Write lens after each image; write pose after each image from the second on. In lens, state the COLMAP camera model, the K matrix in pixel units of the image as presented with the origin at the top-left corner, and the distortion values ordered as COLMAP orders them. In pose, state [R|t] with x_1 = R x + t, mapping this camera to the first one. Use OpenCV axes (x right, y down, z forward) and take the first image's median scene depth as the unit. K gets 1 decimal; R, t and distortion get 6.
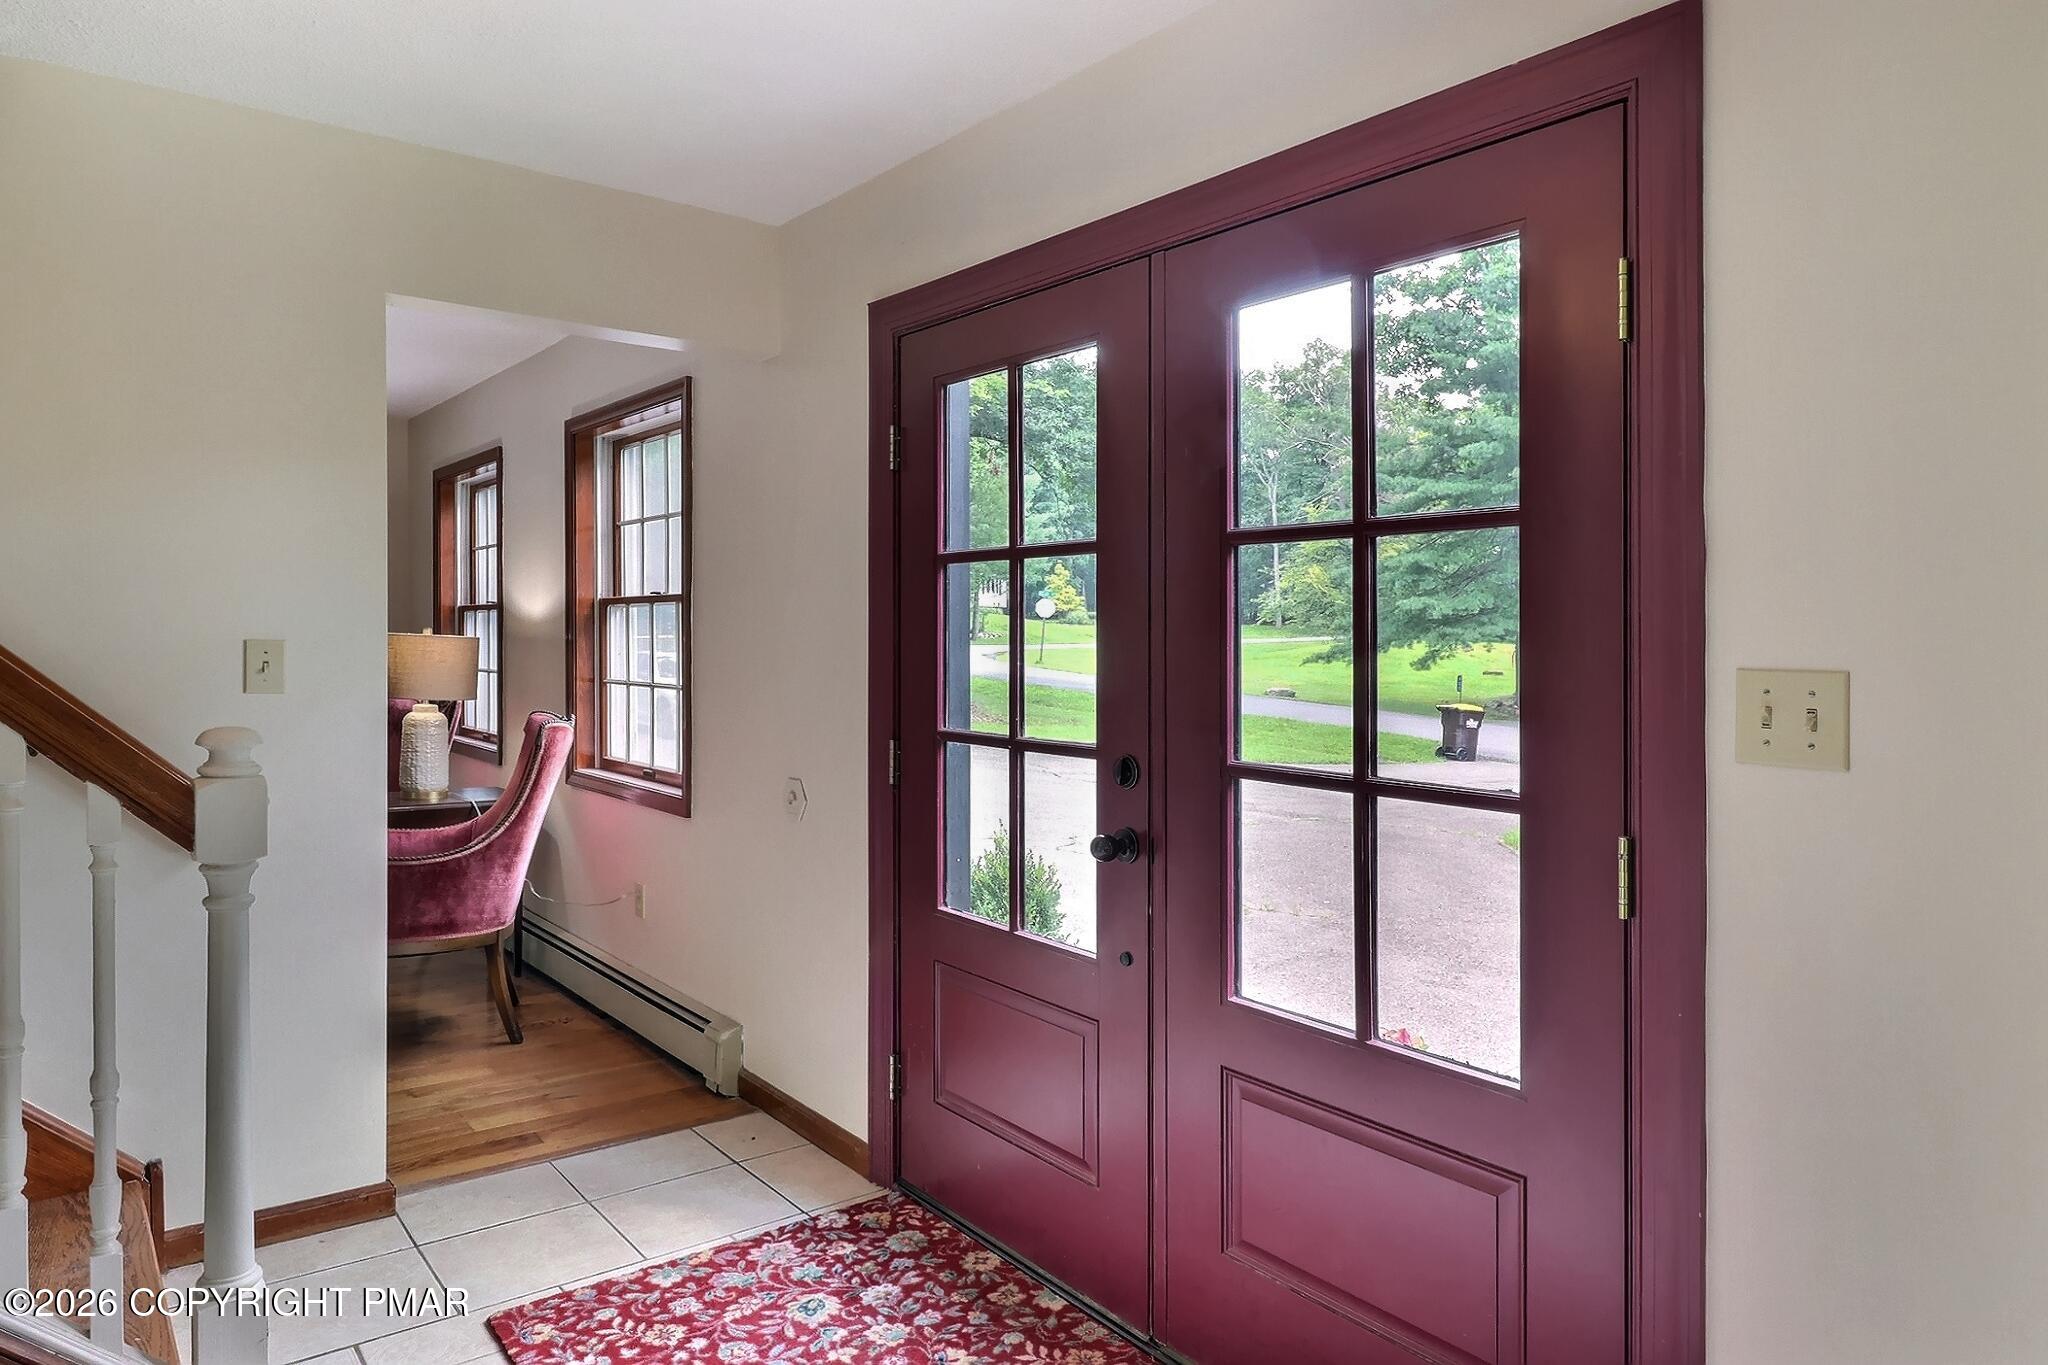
lens RADIAL K [[1276.9, 0, 1023.0], [0, 1276.9, 673.3], [0, 0, 1]] dist [0.003460, 0.000971]
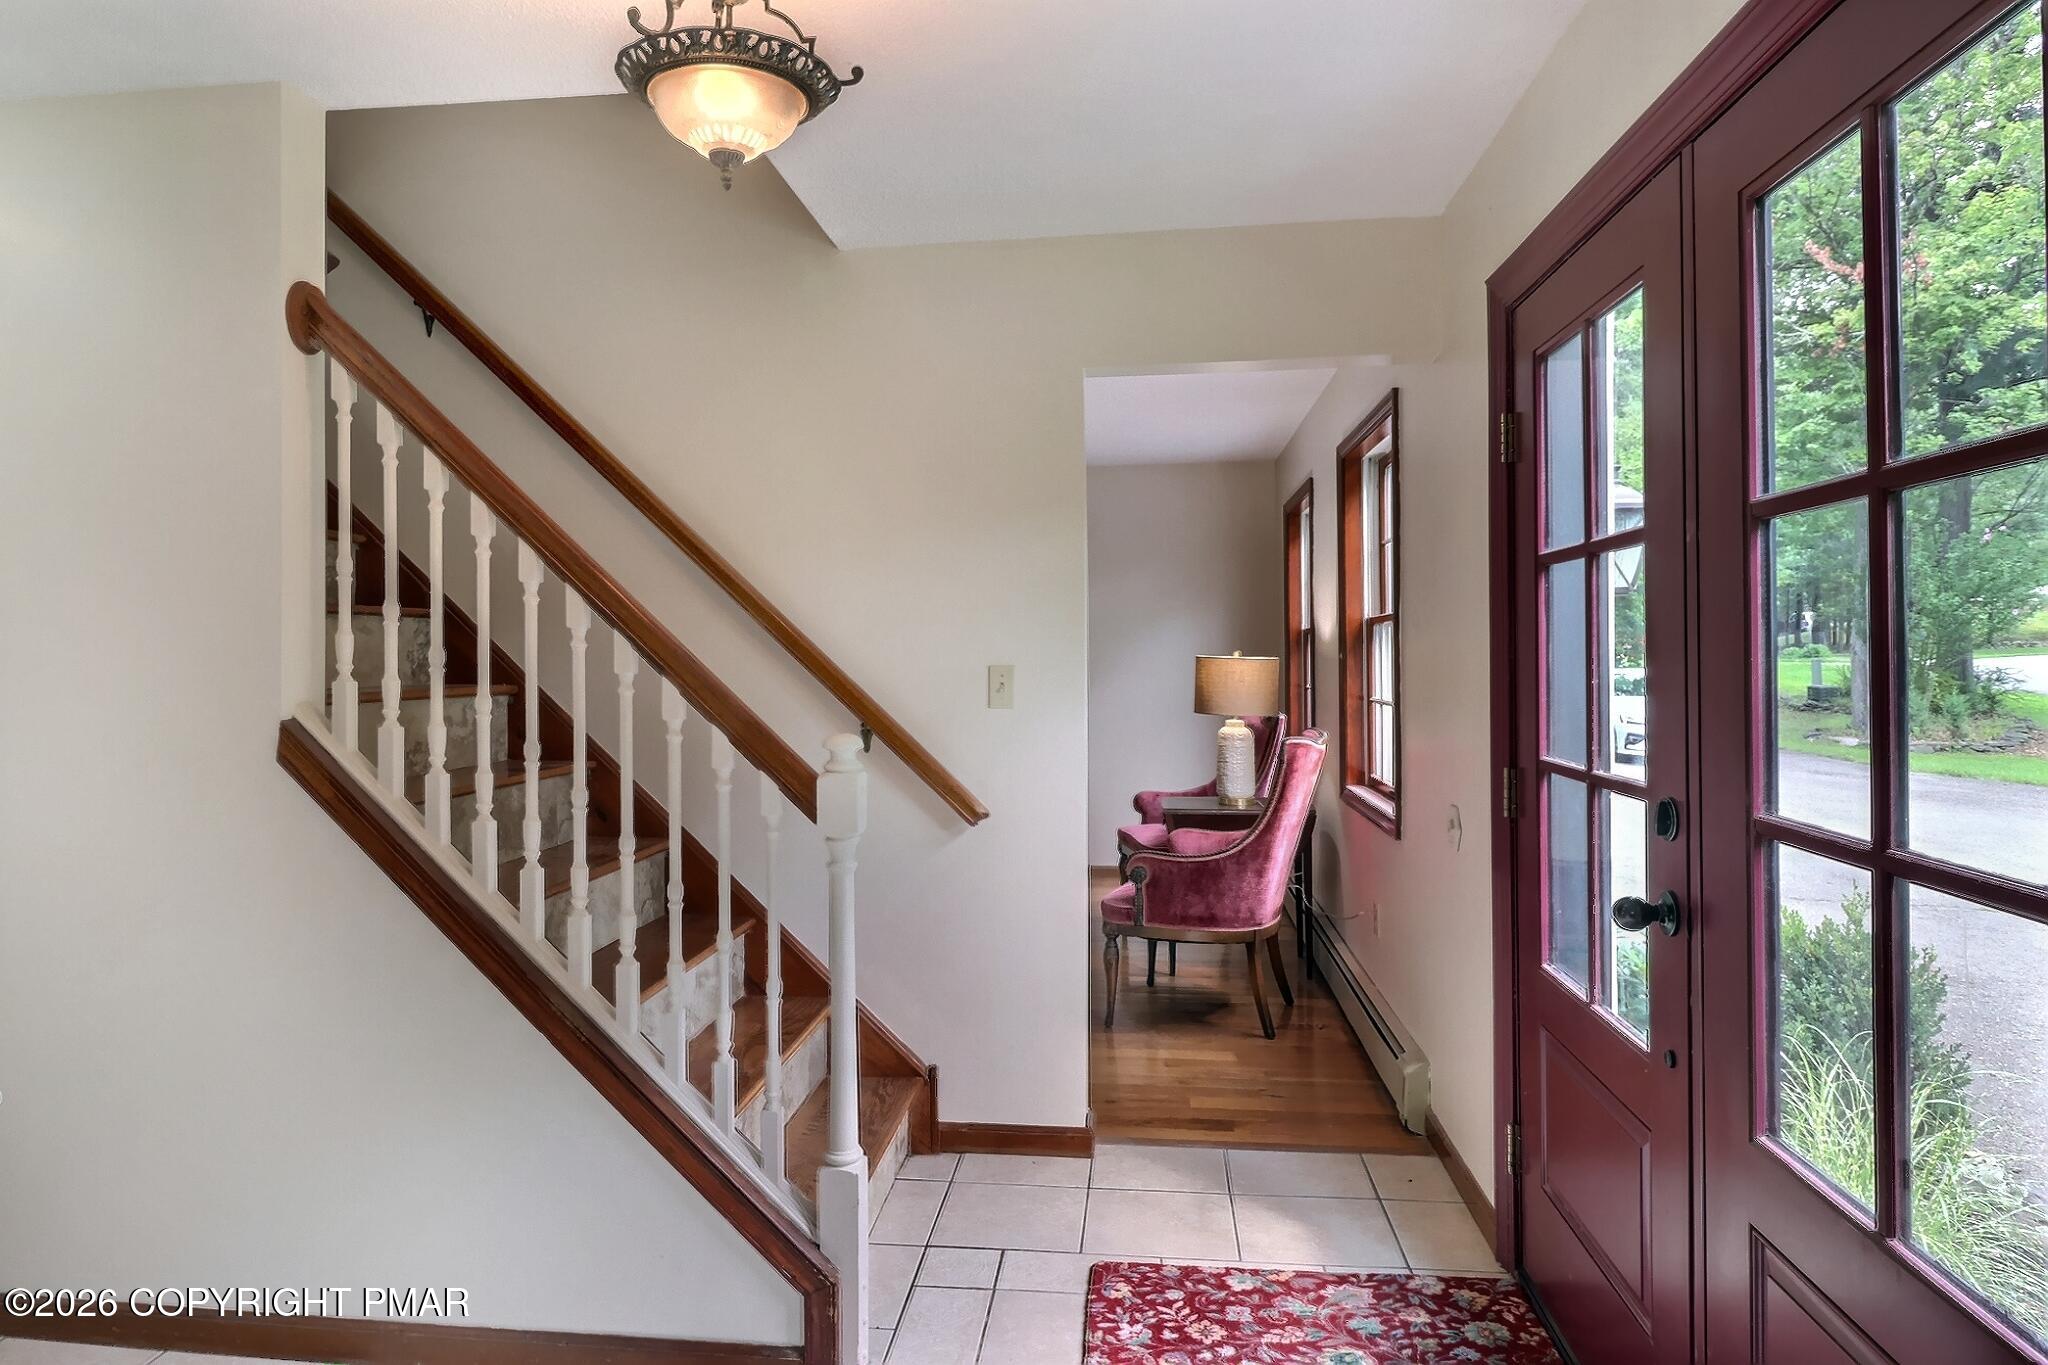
lens RADIAL K [[1271.8, 0, 1024.0], [0, 1271.8, 682.5], [0, 0, 1]] dist [-0.028003, -0.001171]
pose [[0.697361, -0.005507, -0.716699, 0.318609], [0.001218, 0.999978, -0.006498, -0.001620], [0.716719, 0.003659, 0.697352, 0.163265]]
